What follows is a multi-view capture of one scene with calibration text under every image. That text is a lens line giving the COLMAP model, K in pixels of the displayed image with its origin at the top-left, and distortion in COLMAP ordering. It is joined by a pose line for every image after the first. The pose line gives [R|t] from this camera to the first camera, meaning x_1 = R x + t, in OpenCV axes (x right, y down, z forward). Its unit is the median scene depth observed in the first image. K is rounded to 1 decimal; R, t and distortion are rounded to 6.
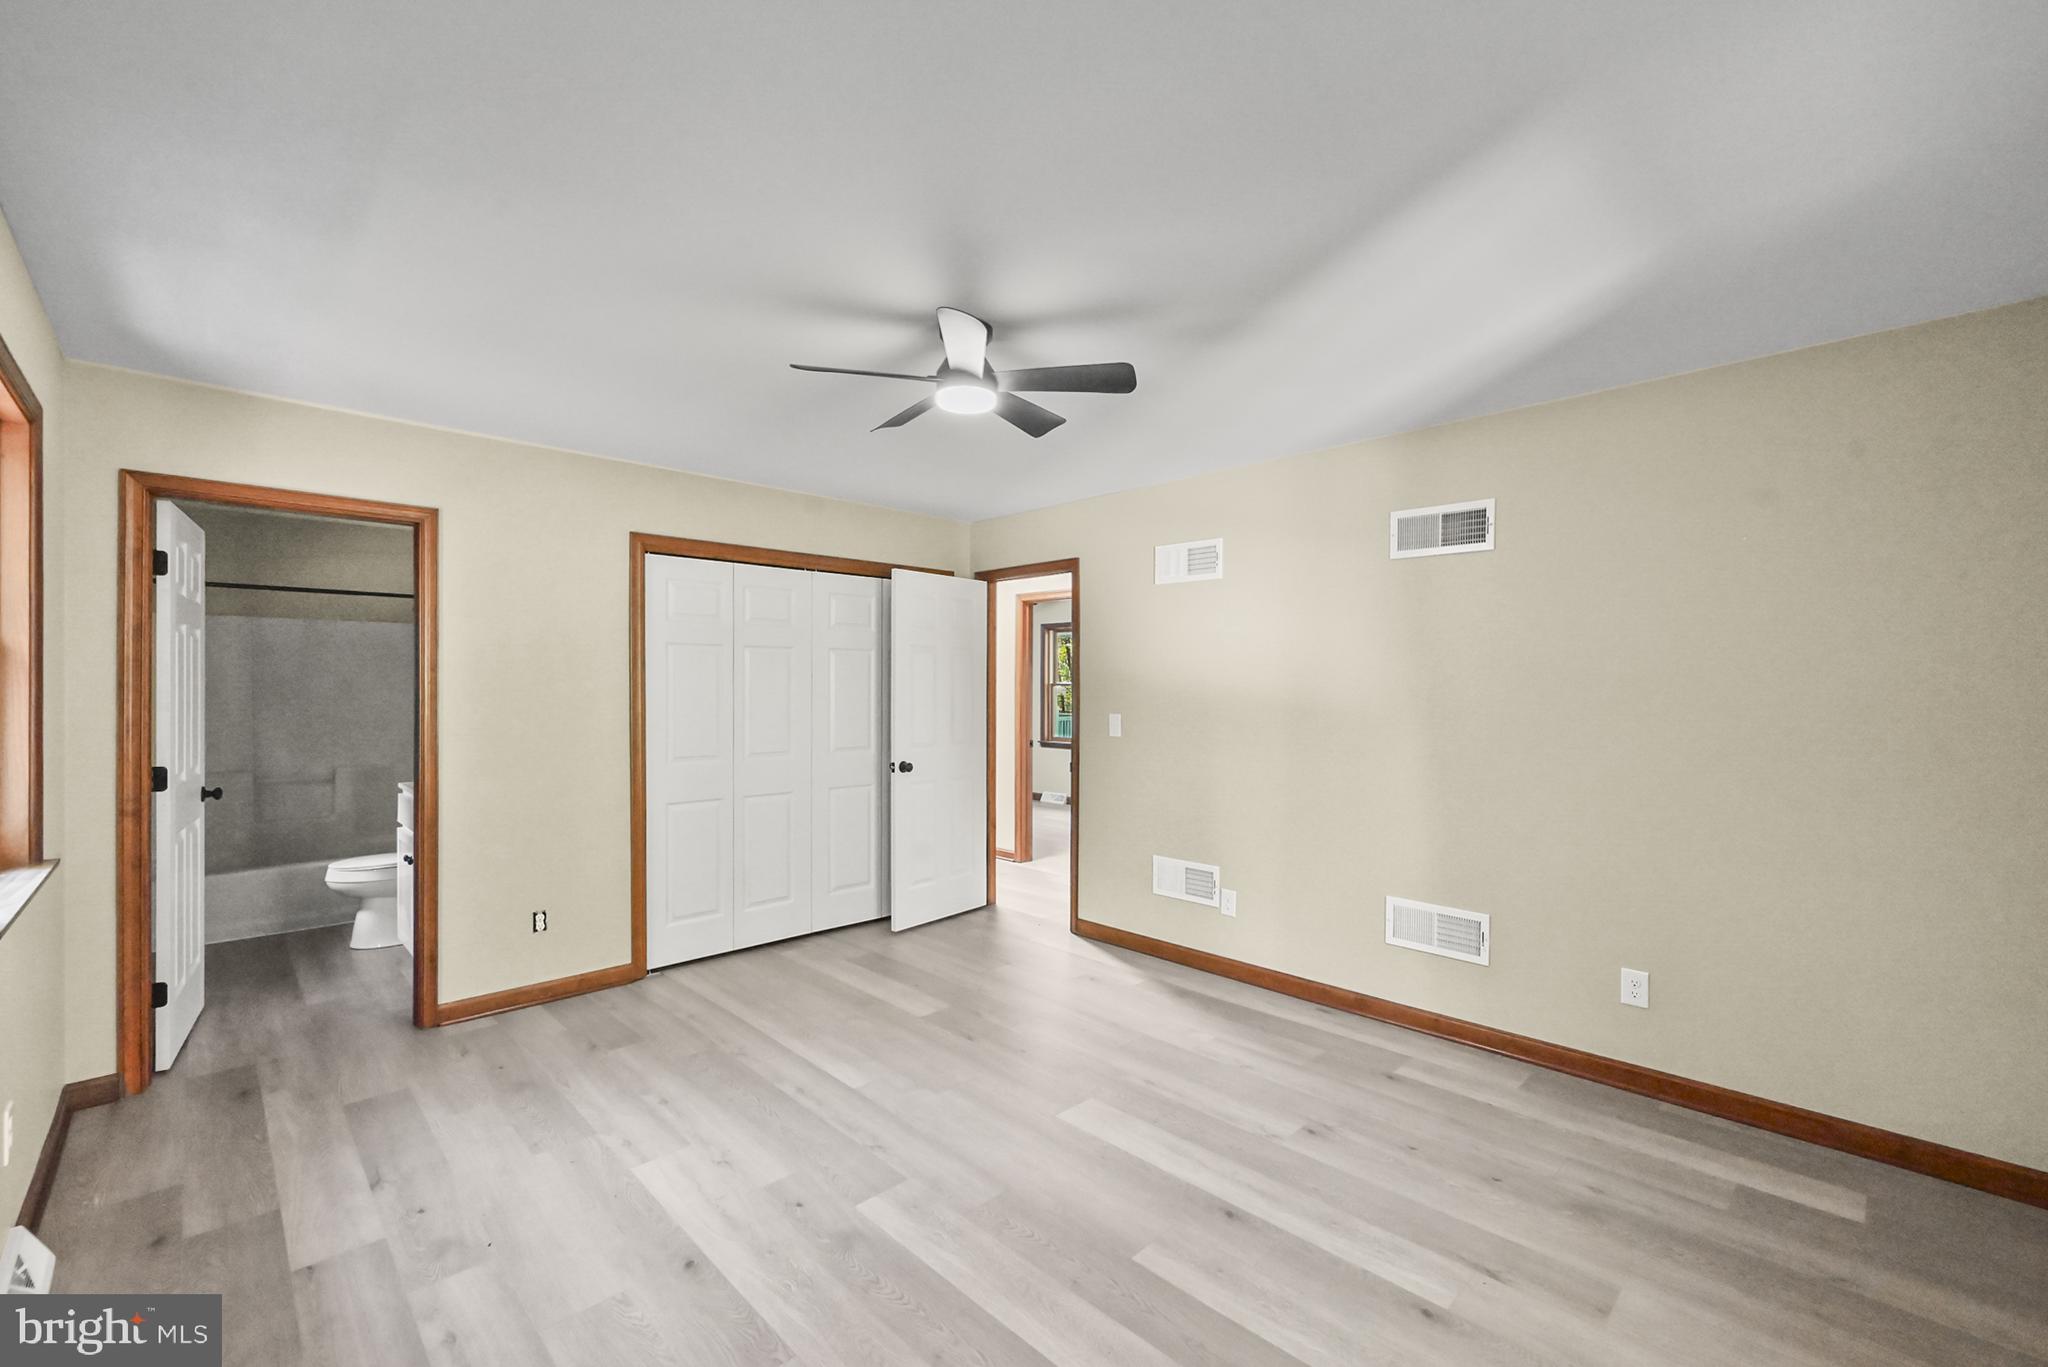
lens RADIAL K [[856.5, 0, 1024.0], [0, 856.5, 683.5], [0, 0, 1]] dist [-0.000817, -0.000145]
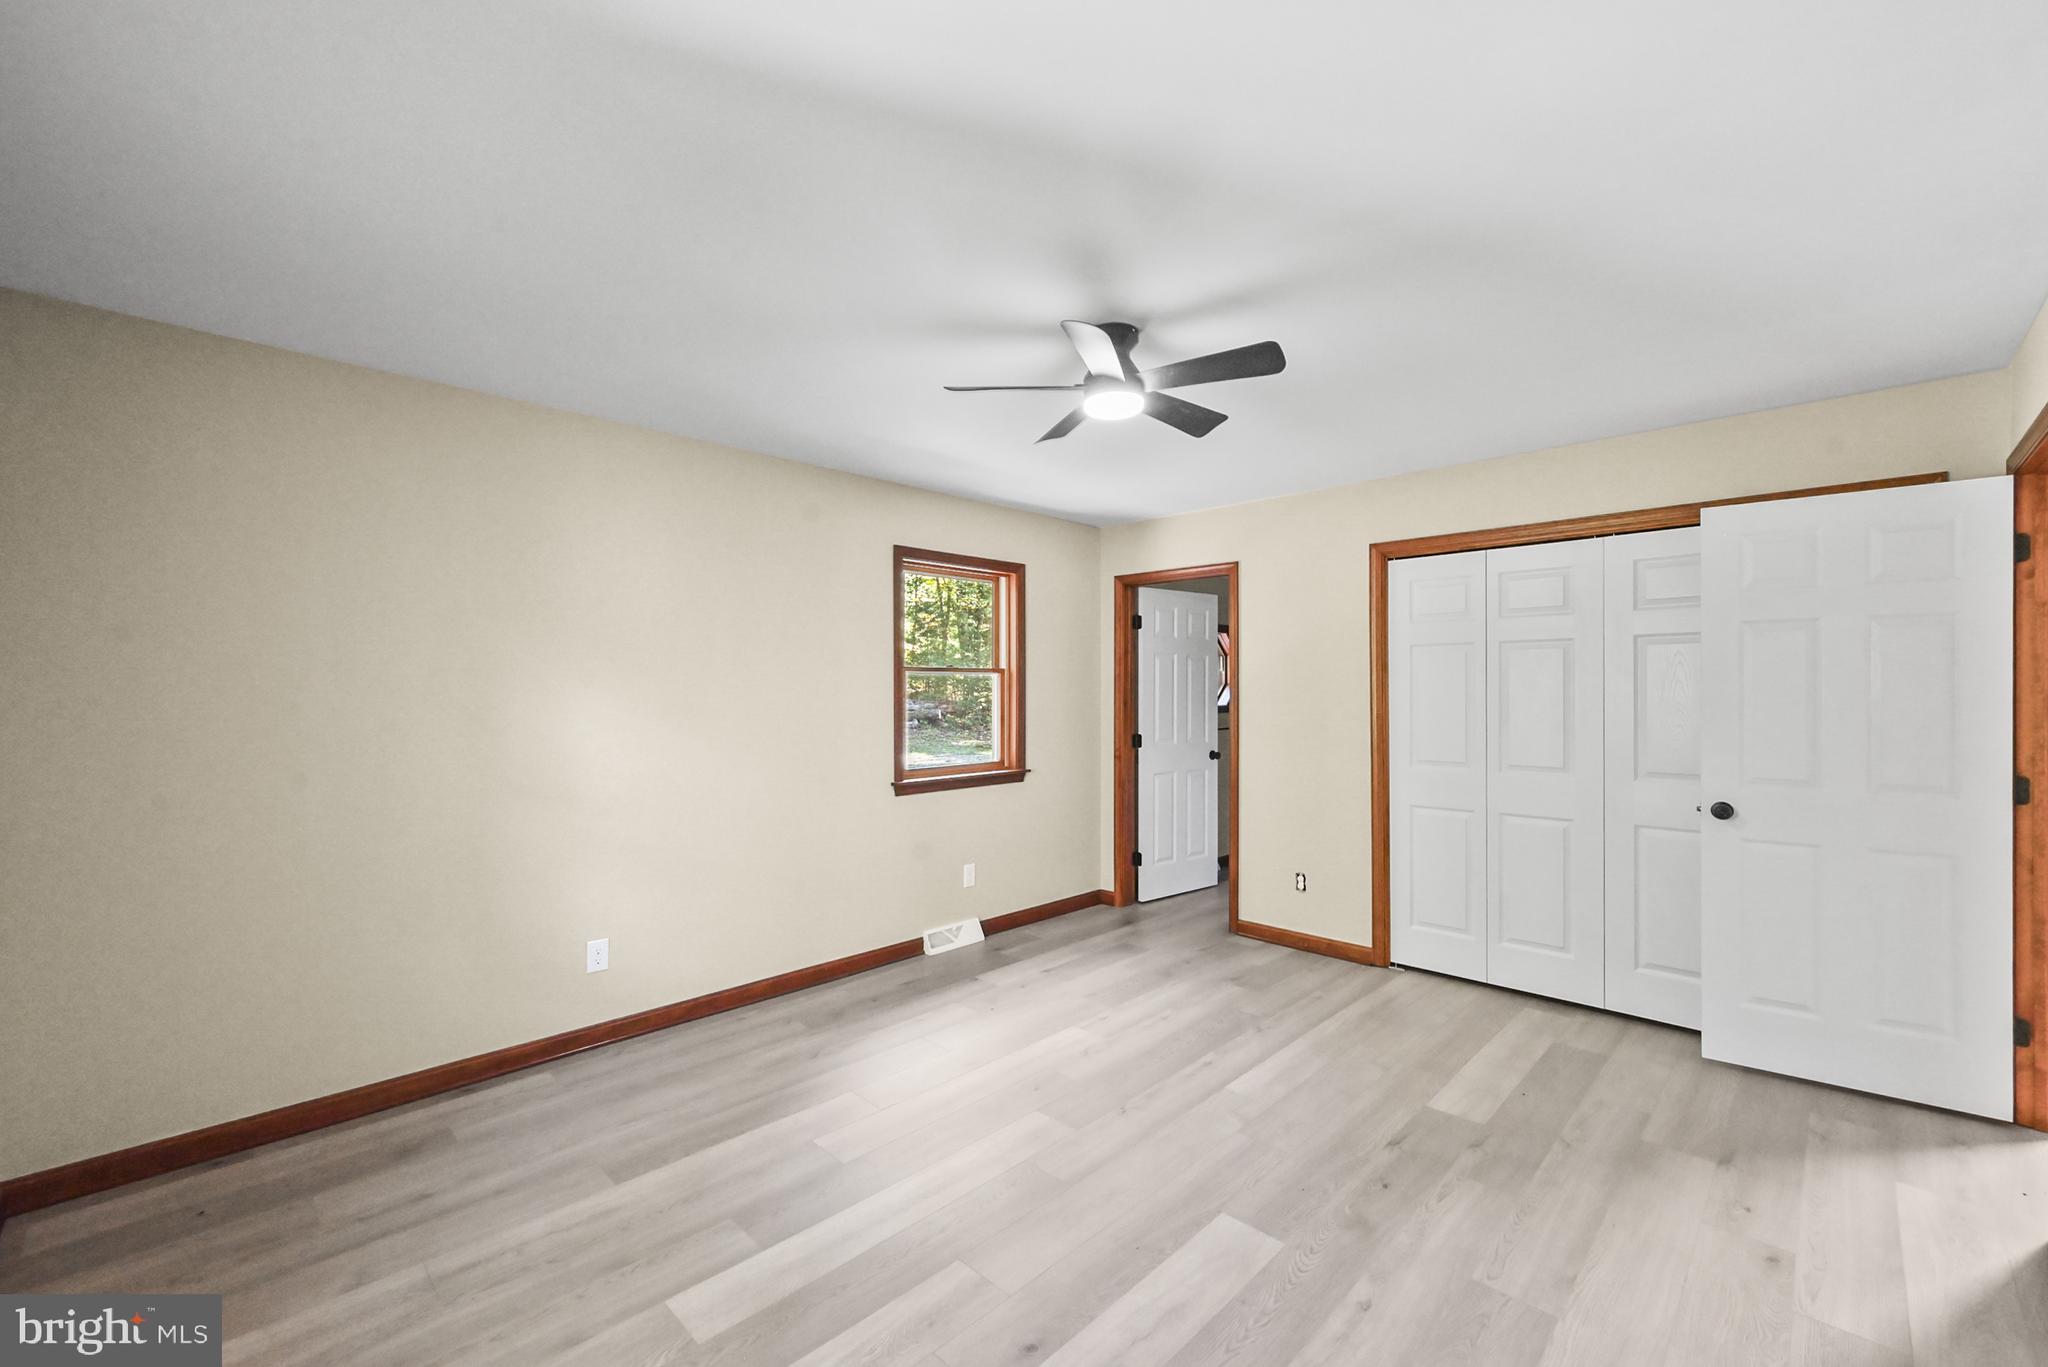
lens RADIAL K [[827.9, 0, 1024.0], [0, 827.9, 683.5], [0, 0, 1]] dist [0.000903, 0.000083]
pose [[0.021733, -0.011138, -0.999702, 0.784436], [0.006442, 0.999919, -0.011001, 0.007833], [0.999743, -0.006201, 0.021803, 0.754254]]
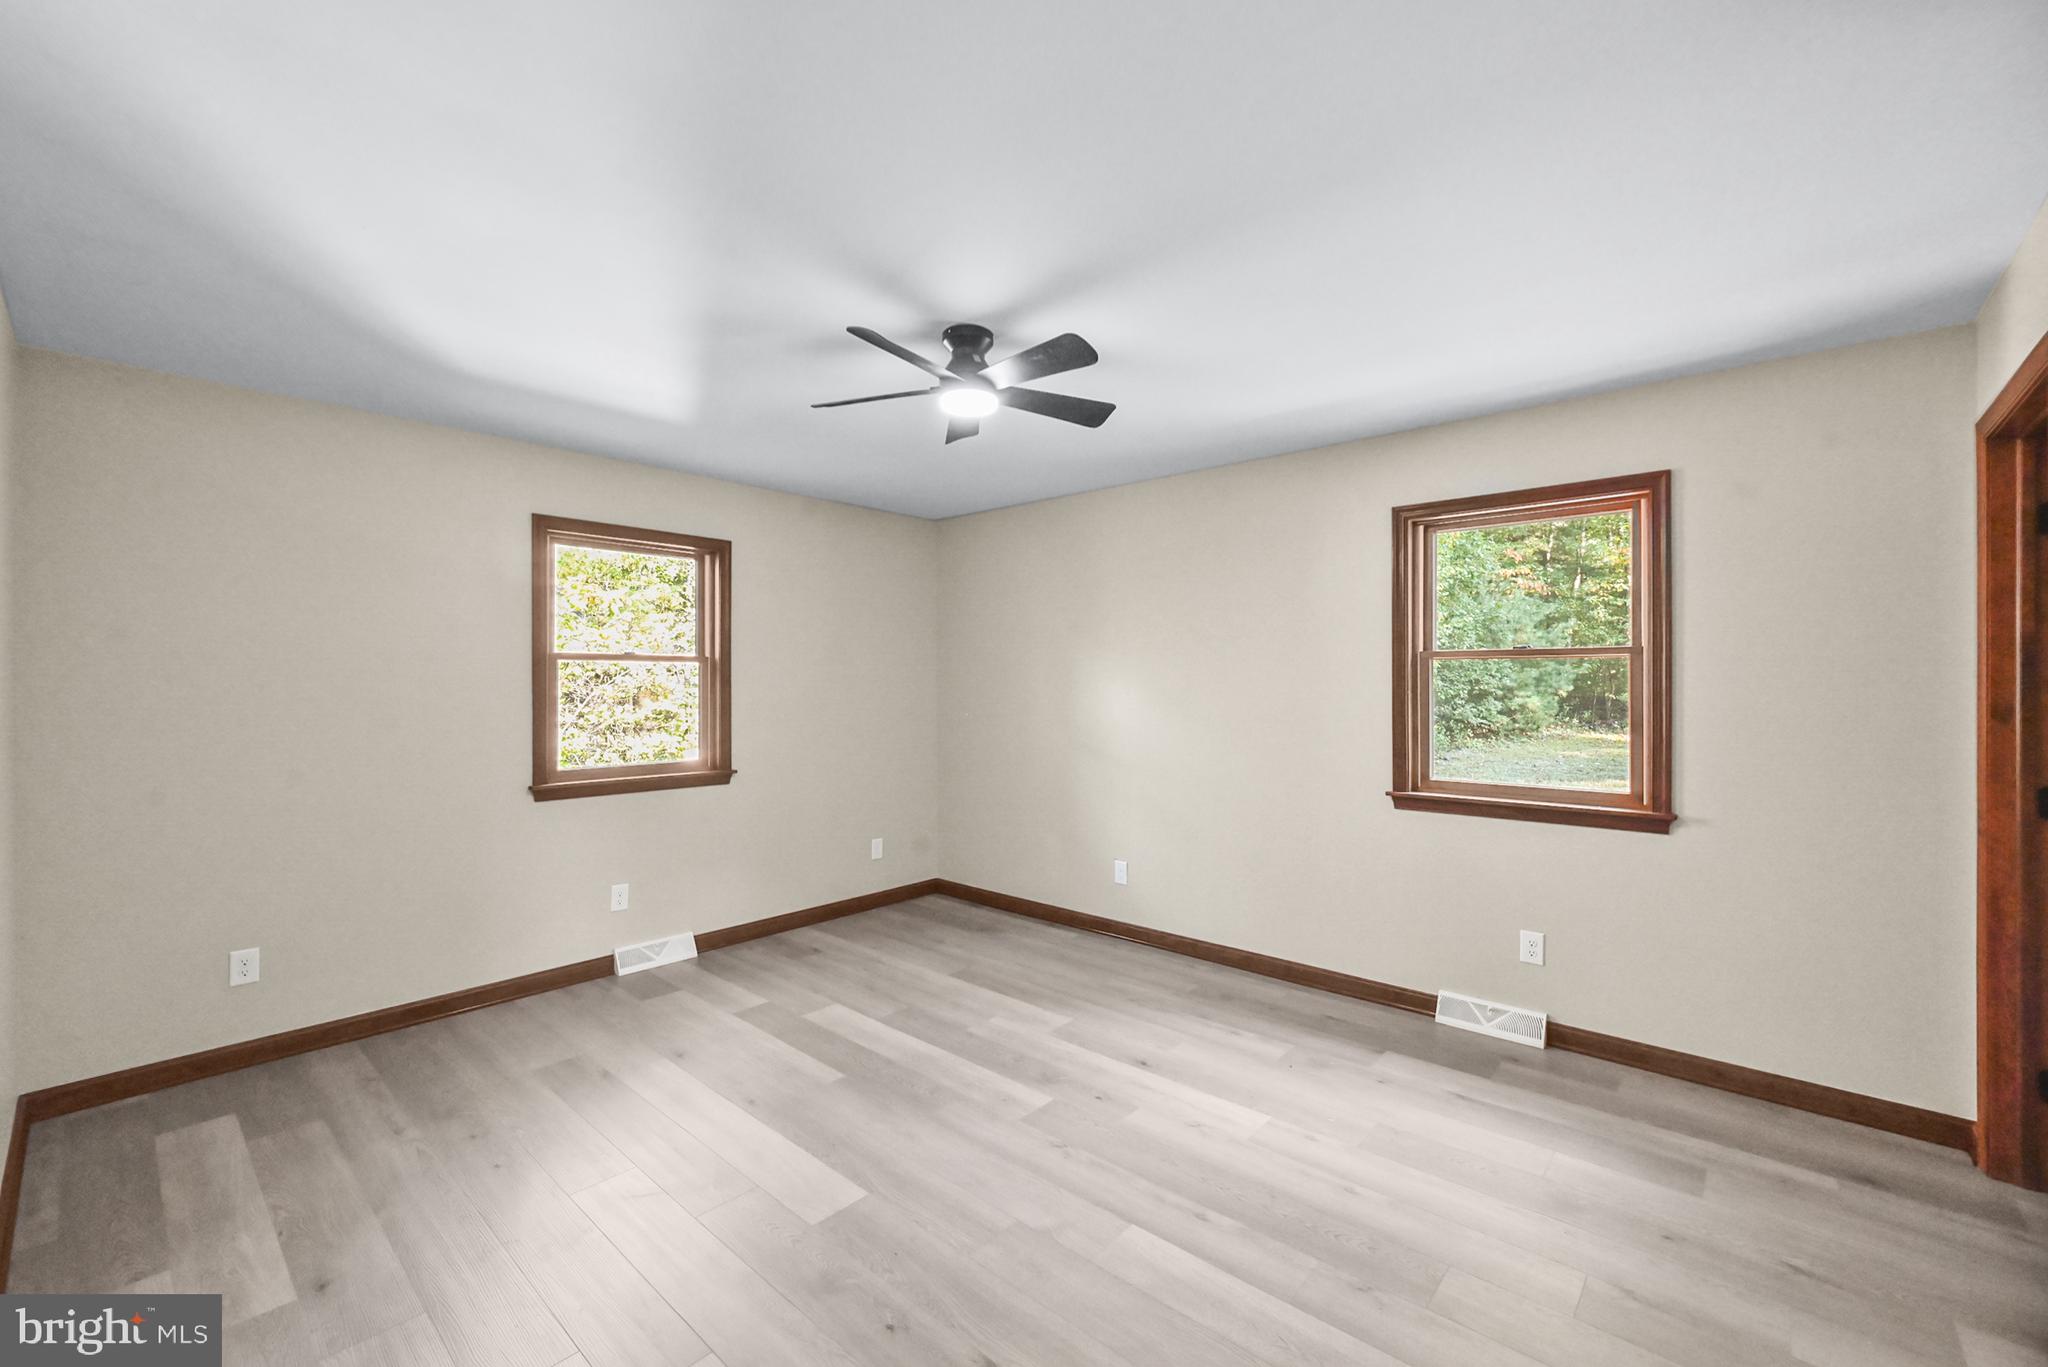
lens RADIAL K [[829.7, 0, 1037.6], [0, 829.7, 682.1], [0, 0, 1]] dist [0.001028, 0.000107]
pose [[-0.996568, -0.000867, -0.082769, -0.058072], [-0.000625, 0.999995, -0.002957, 0.006869], [0.082771, -0.002896, -0.996564, 1.730136]]
